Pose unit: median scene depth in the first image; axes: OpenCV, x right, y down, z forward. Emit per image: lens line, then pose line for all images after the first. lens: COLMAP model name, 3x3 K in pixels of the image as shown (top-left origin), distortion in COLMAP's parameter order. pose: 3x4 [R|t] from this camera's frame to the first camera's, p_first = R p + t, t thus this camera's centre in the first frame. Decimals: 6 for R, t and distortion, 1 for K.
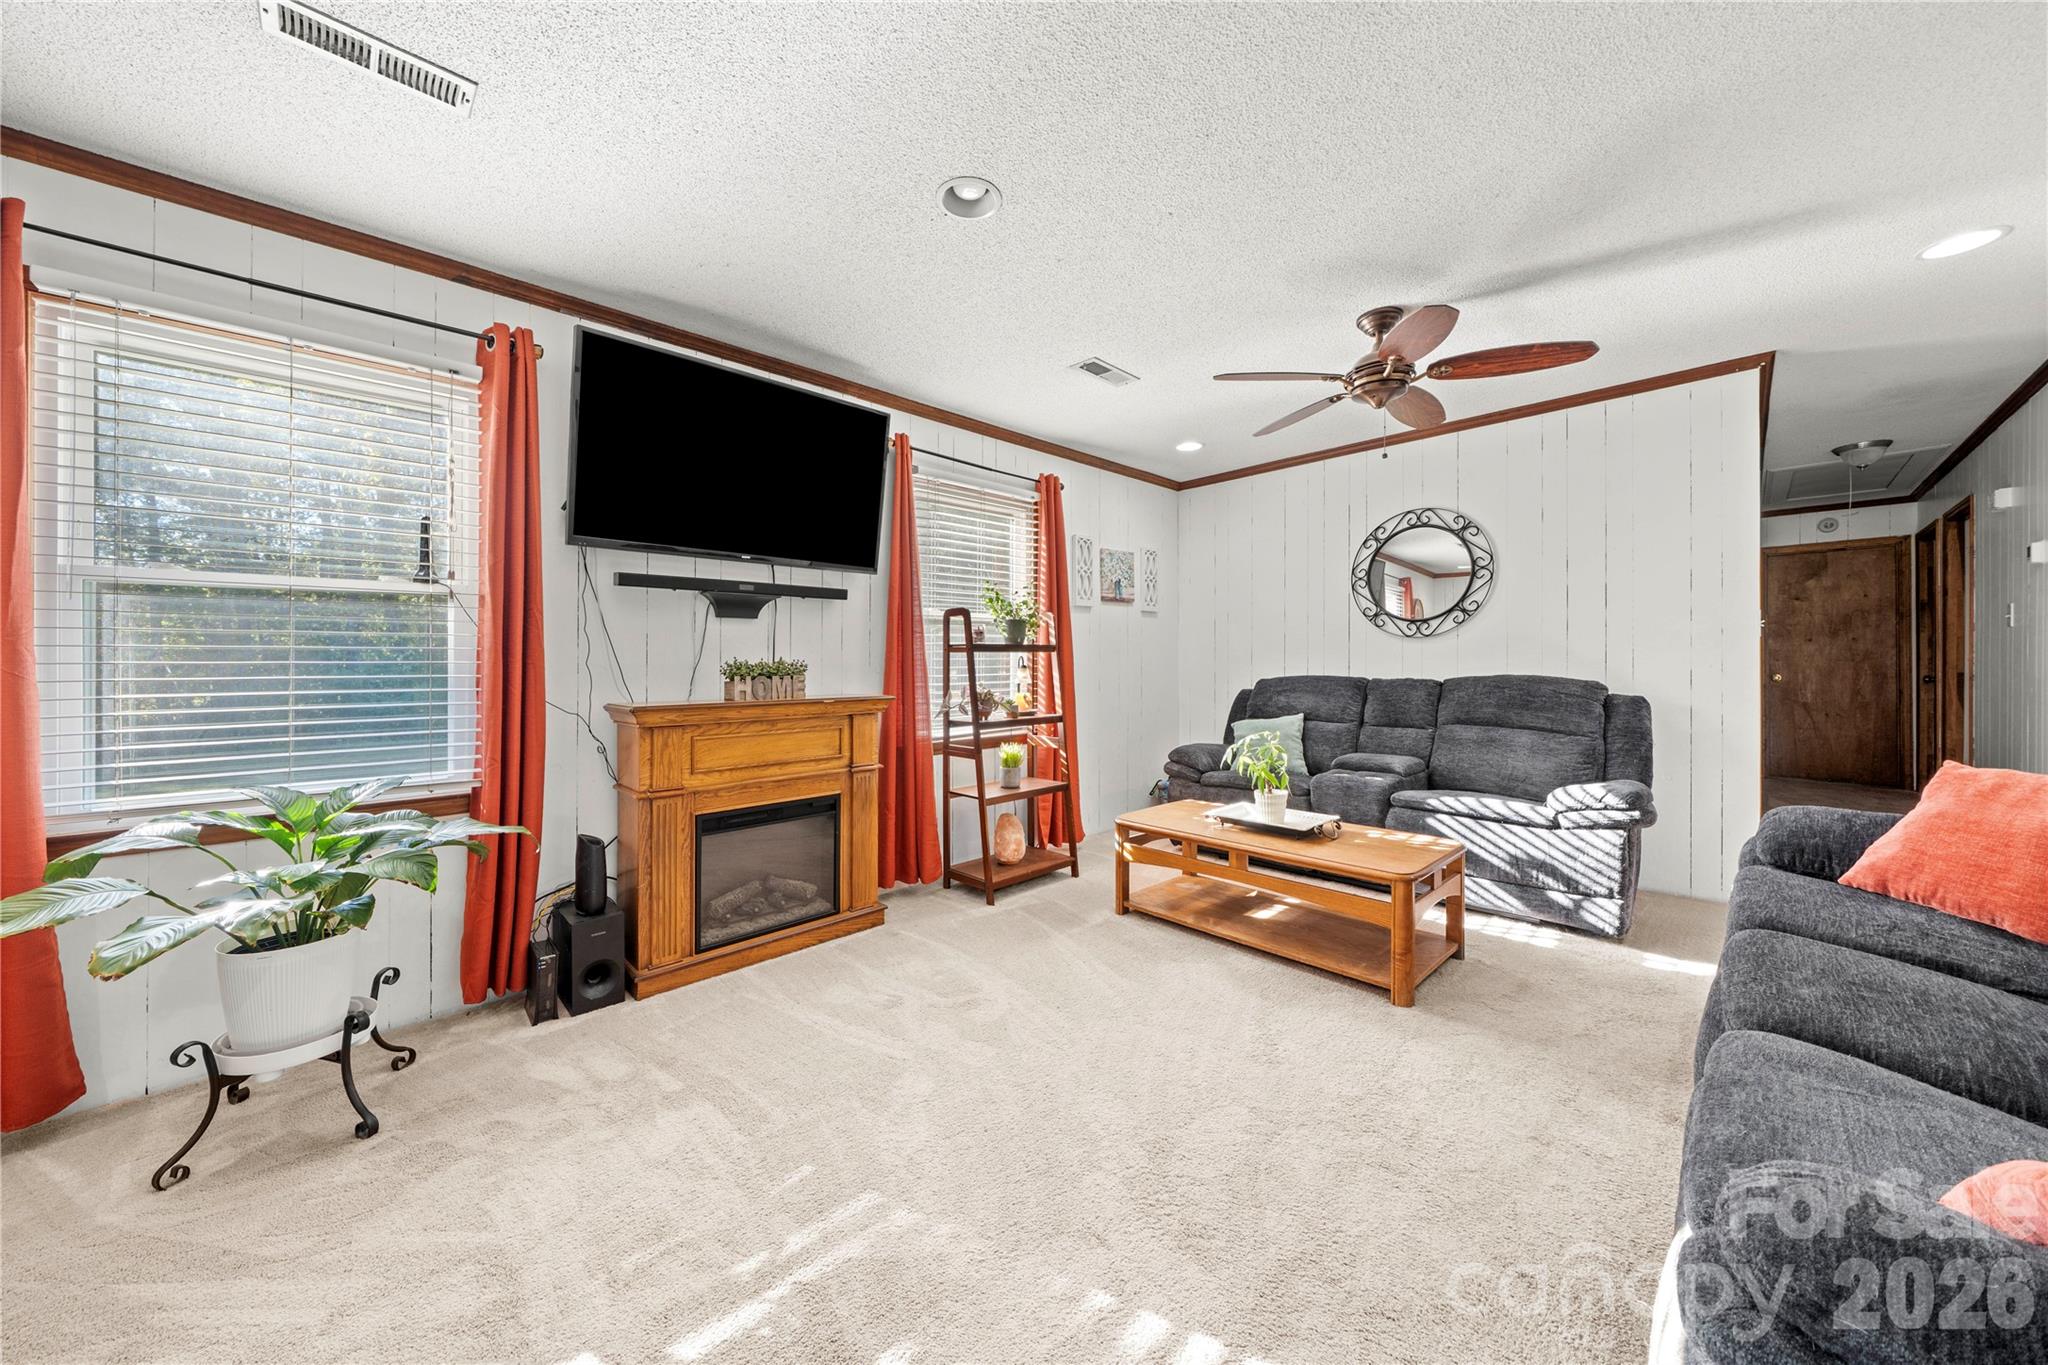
lens RADIAL K [[707.7, 0, 1010.3], [0, 707.7, 681.6], [0, 0, 1]] dist [-0.007828, -0.000298]
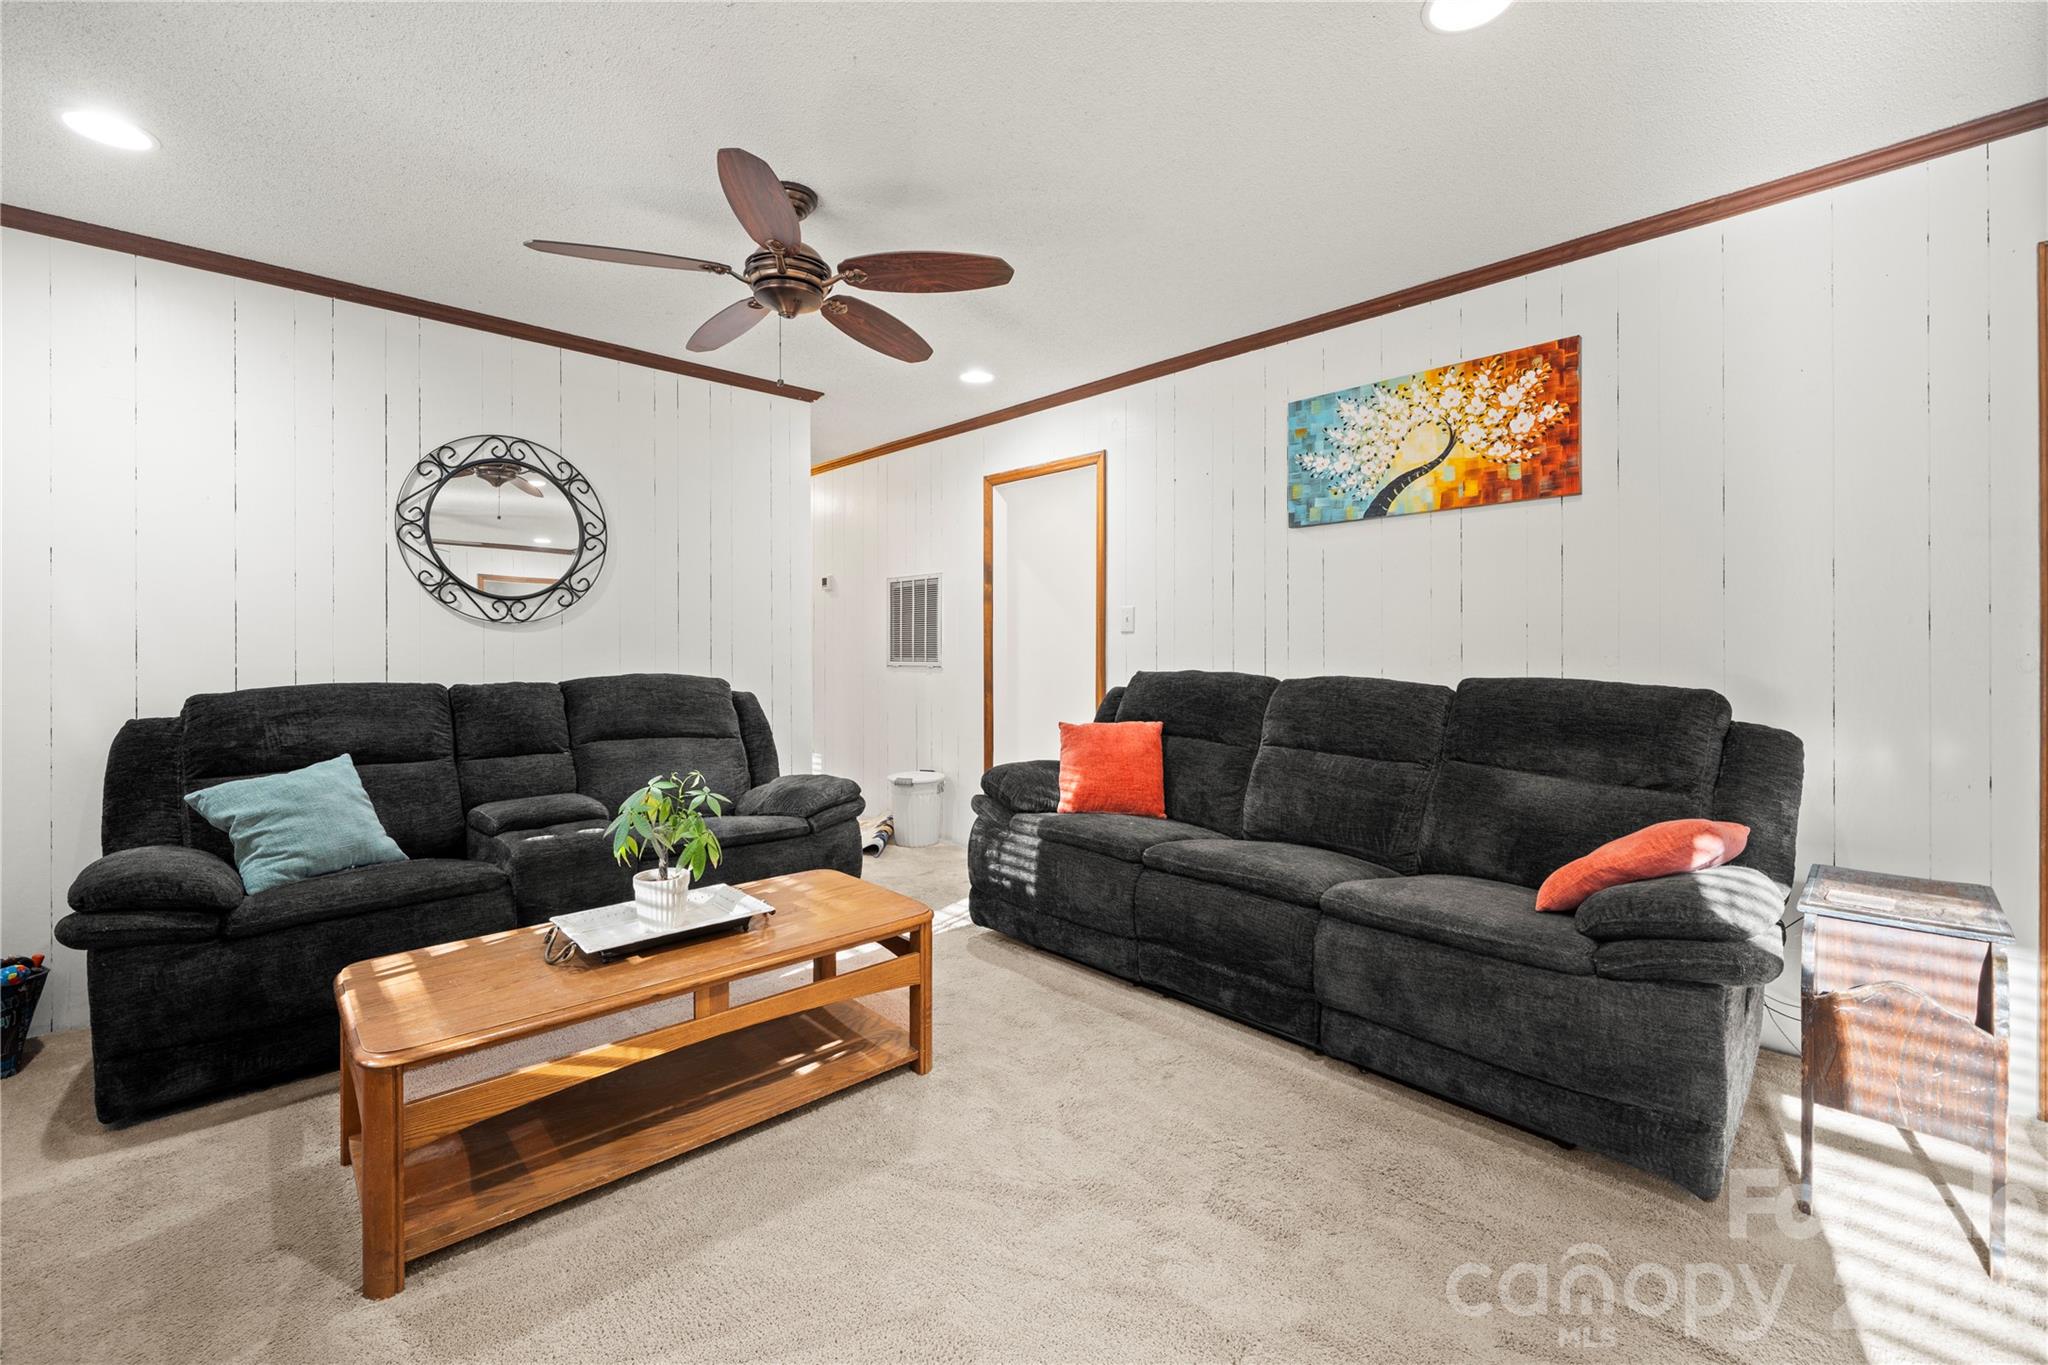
lens RADIAL K [[850.6, 0, 1007.1], [0, 850.6, 668.7], [0, 0, 1]] dist [-0.018469, -0.000044]
pose [[-0.013698, -0.010873, 0.999847, -0.264494], [0.032559, 0.999406, 0.011314, -0.011865], [-0.999376, 0.032709, -0.013336, 0.548455]]
